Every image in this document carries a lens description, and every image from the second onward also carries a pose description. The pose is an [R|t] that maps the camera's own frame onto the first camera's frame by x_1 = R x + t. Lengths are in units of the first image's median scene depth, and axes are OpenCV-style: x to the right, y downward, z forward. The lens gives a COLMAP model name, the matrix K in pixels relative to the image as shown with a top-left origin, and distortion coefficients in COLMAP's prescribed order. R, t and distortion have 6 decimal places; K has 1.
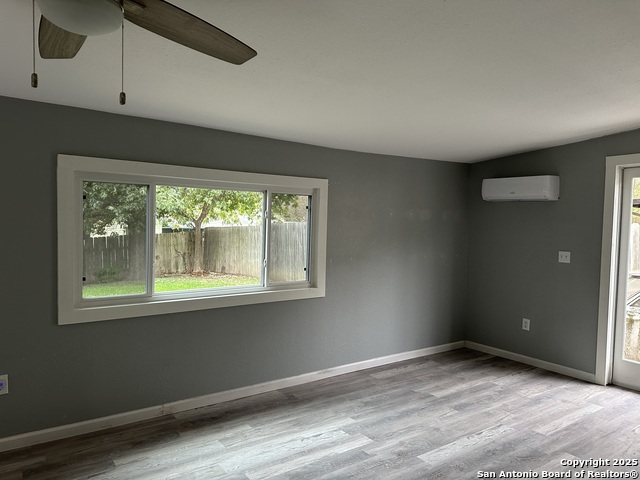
lens RADIAL K [[455.4, 0, 321.8], [0, 455.4, 235.3], [0, 0, 1]] dist [0.172284, -0.225939]
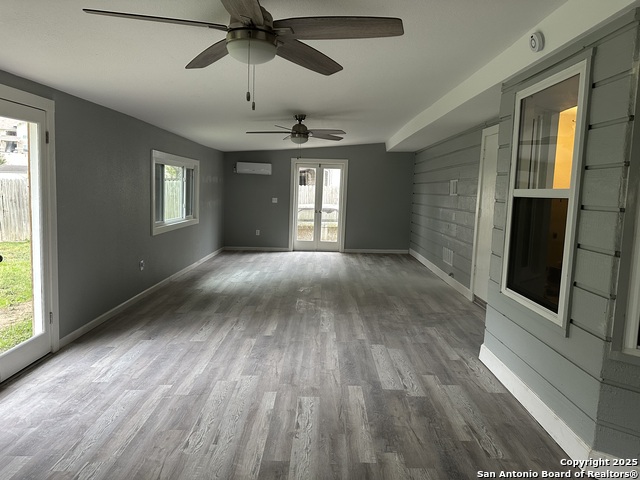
lens RADIAL K [[455.4, 0, 321.8], [0, 455.4, 235.3], [0, 0, 1]] dist [0.172284, -0.225939]
pose [[0.587110, -0.085110, 0.805020, -1.207093], [0.010568, 0.995179, 0.097507, 0.002576], [-0.809438, -0.048740, 0.585179, -0.517447]]
